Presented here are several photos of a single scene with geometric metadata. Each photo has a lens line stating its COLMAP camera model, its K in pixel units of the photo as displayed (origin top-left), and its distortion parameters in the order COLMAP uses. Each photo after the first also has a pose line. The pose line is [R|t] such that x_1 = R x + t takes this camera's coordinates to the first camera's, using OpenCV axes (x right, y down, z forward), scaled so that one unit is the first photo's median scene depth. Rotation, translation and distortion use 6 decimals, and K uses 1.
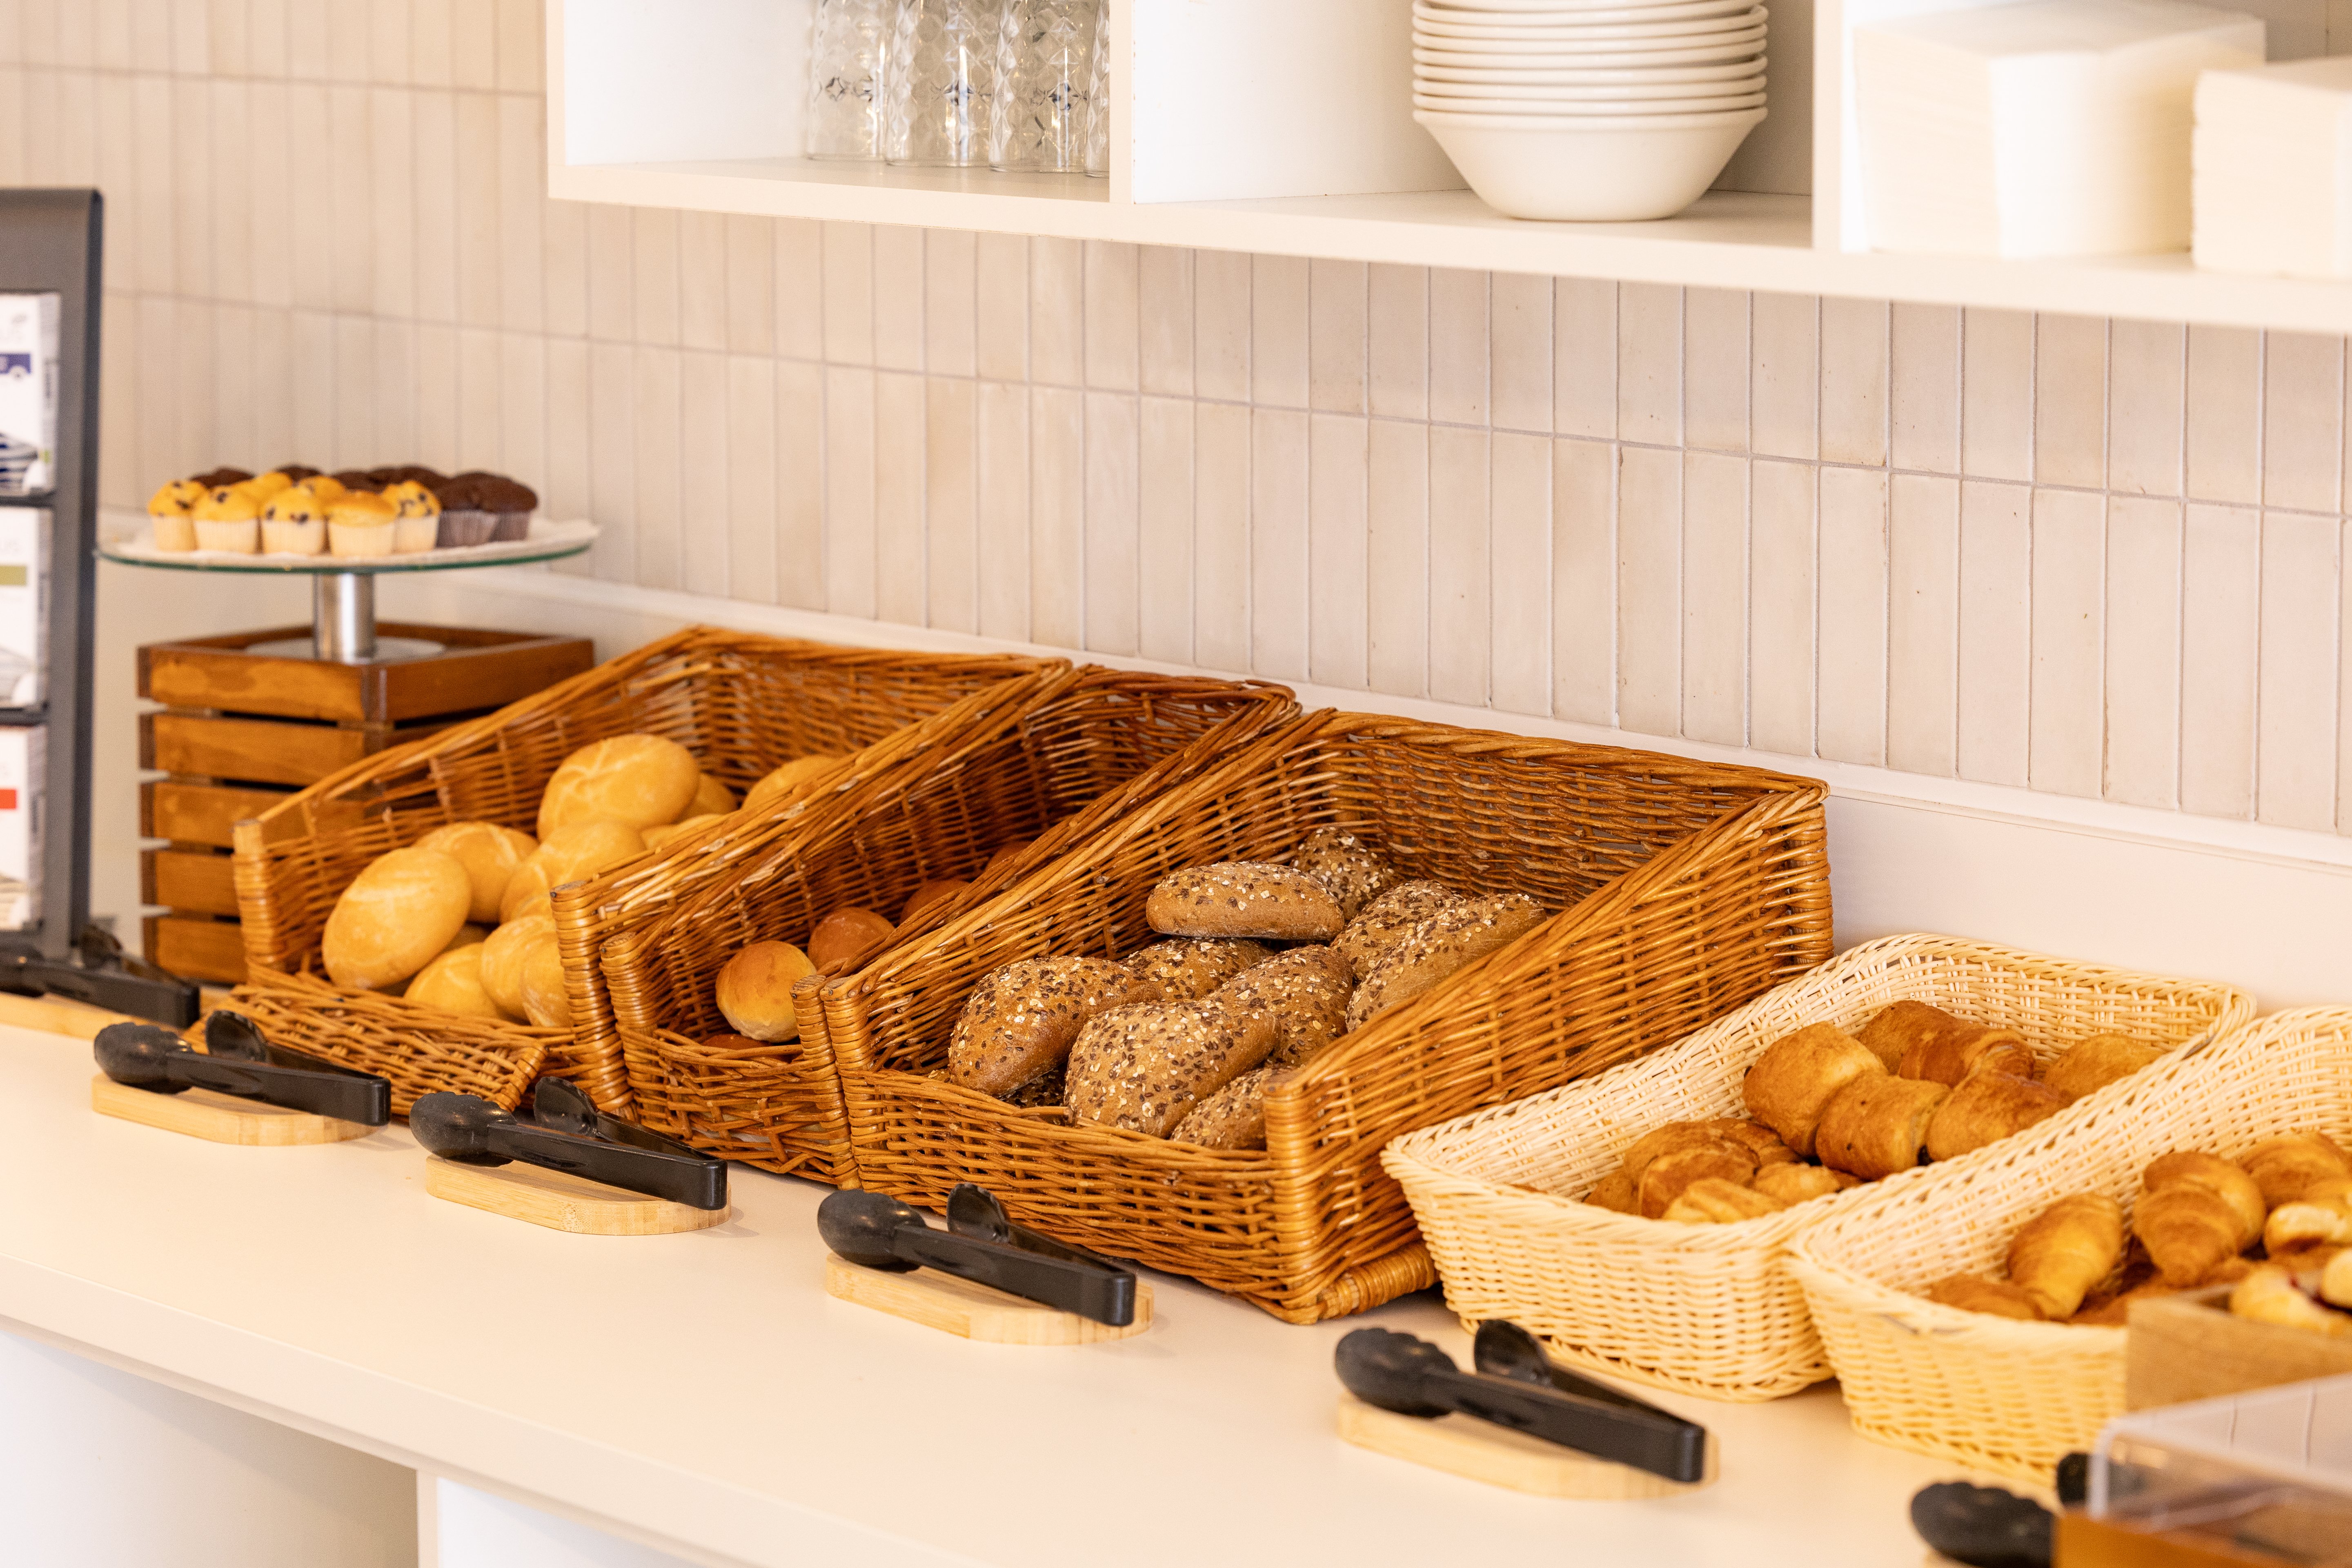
lens RADIAL K [[7366.4, 0, 1176.2], [0, 7366.4, 783.8], [0, 0, 1]] dist [-0.019983, 0.000000]
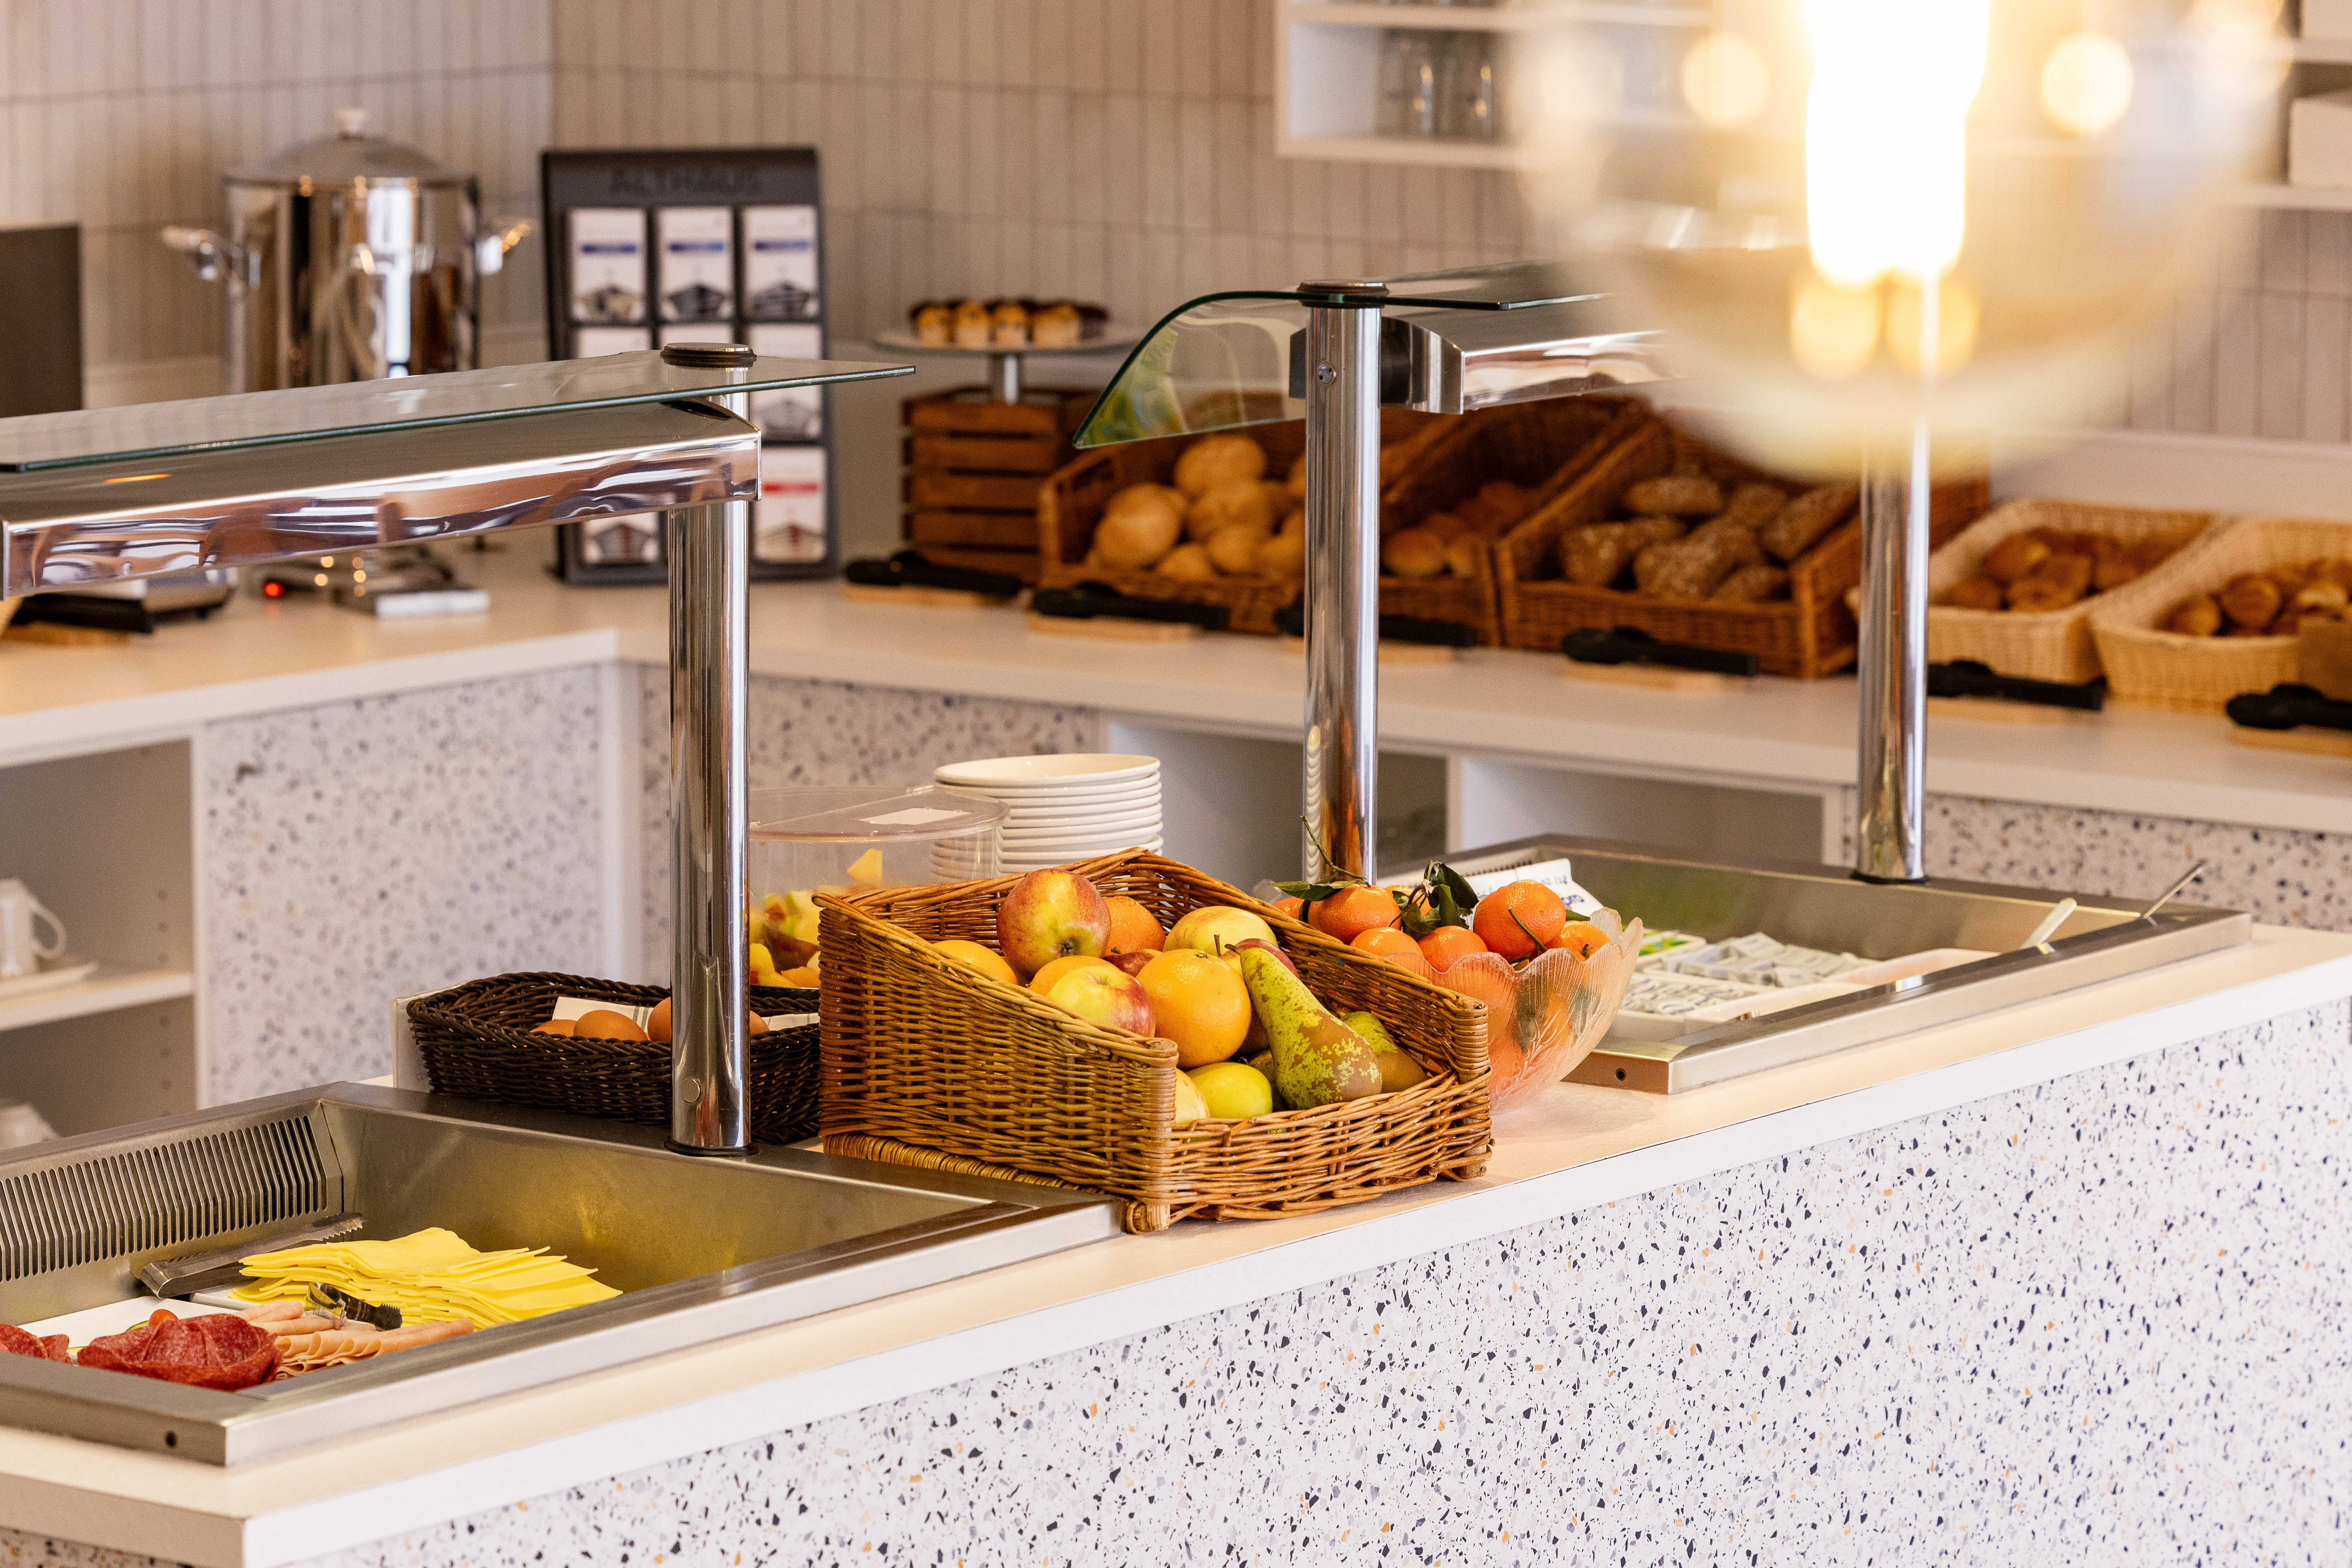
lens RADIAL K [[7691.4, 0, 1175.8], [0, 7691.4, 784.1], [0, 0, 1]] dist [-0.153329, 0.000000]
pose [[0.962991, -0.036294, 0.267079, -0.650673], [0.033046, 0.999315, 0.016646, 0.052147], [-0.267500, -0.007204, 0.963531, -0.944620]]
